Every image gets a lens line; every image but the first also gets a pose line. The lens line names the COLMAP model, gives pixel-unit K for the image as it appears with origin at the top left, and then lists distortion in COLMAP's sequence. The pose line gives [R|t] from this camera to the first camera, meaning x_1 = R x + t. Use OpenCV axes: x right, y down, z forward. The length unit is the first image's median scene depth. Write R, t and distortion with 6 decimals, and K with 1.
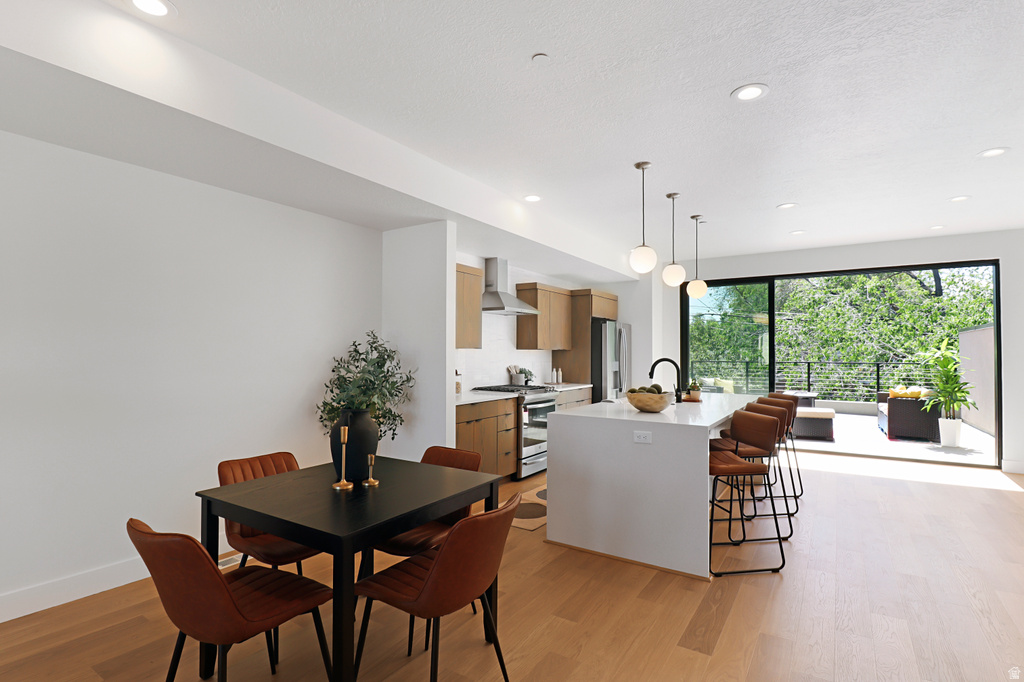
lens RADIAL K [[490.9, 0, 513.9], [0, 490.9, 350.1], [0, 0, 1]] dist [-0.000267, -0.015362]
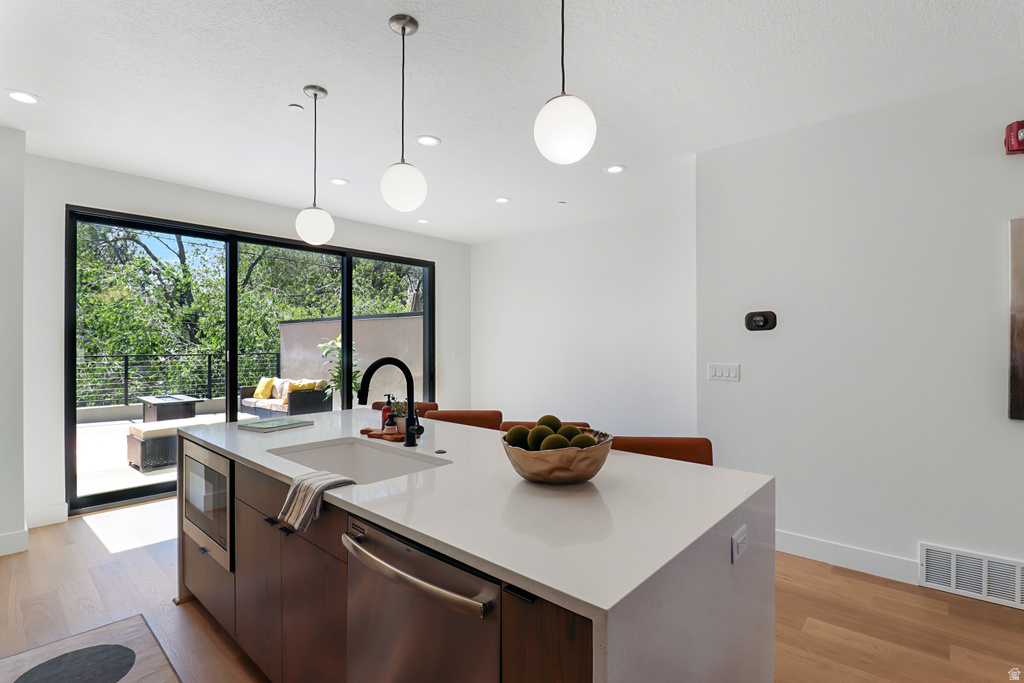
lens RADIAL K [[482.3, 0, 512.0], [0, 482.3, 341.5], [0, 0, 1]] dist [0.001375, -0.012780]
pose [[0.146782, 0.002477, 0.989166, -0.079896], [-0.007348, 0.999972, -0.001414, 0.000091], [-0.989142, -0.007060, 0.146796, 0.505835]]
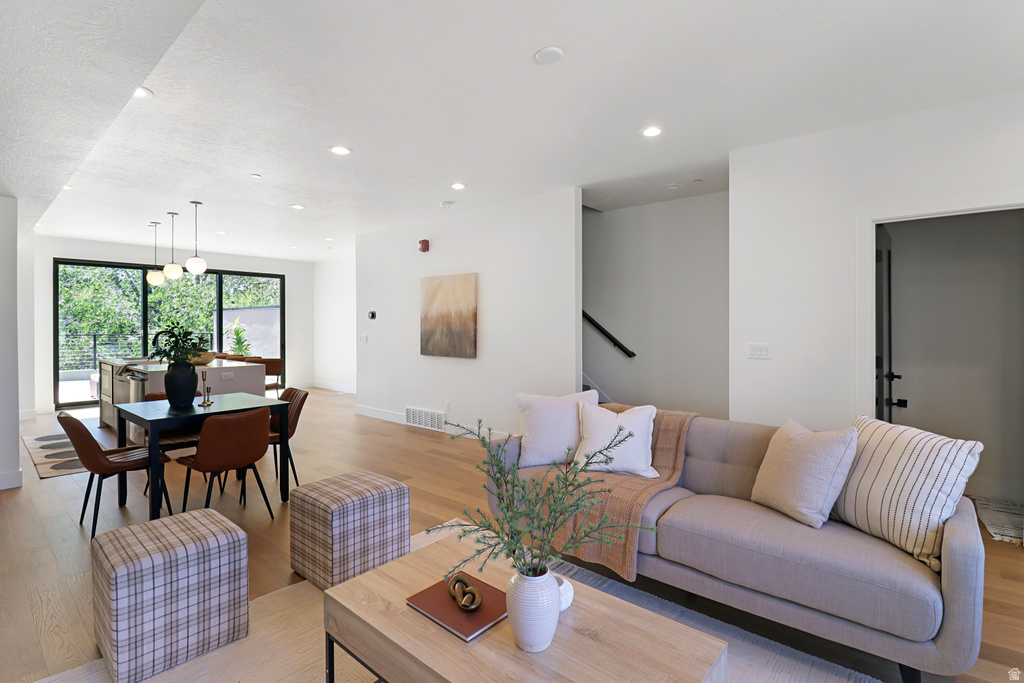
lens RADIAL K [[496.1, 0, 508.8], [0, 496.1, 325.5], [0, 0, 1]] dist [0.003706, 0.000062]
pose [[0.150276, -0.002312, 0.988641, -0.576901], [-0.005858, 0.999978, 0.003229, -0.005419], [-0.988627, -0.006277, 0.150259, -0.102385]]
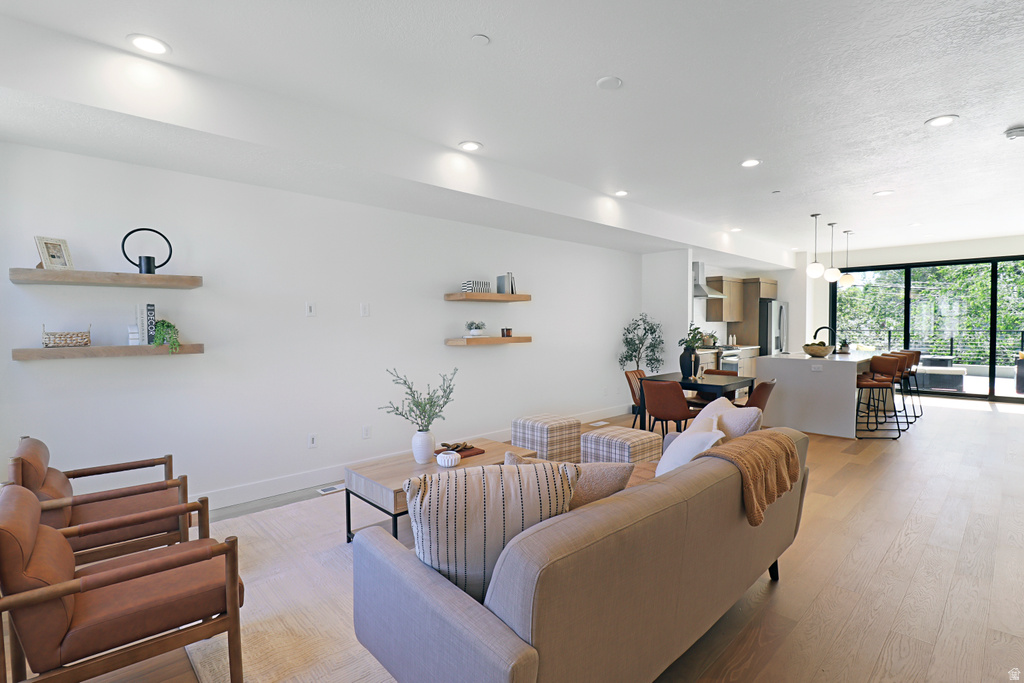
lens RADIAL K [[482.3, 0, 512.0], [0, 482.3, 341.5], [0, 0, 1]] dist [0.001375, -0.012780]
pose [[0.973490, 0.000228, -0.228729, -0.205835], [0.009216, 0.999148, 0.040221, -0.005001], [0.228543, -0.041262, 0.972659, -0.482632]]
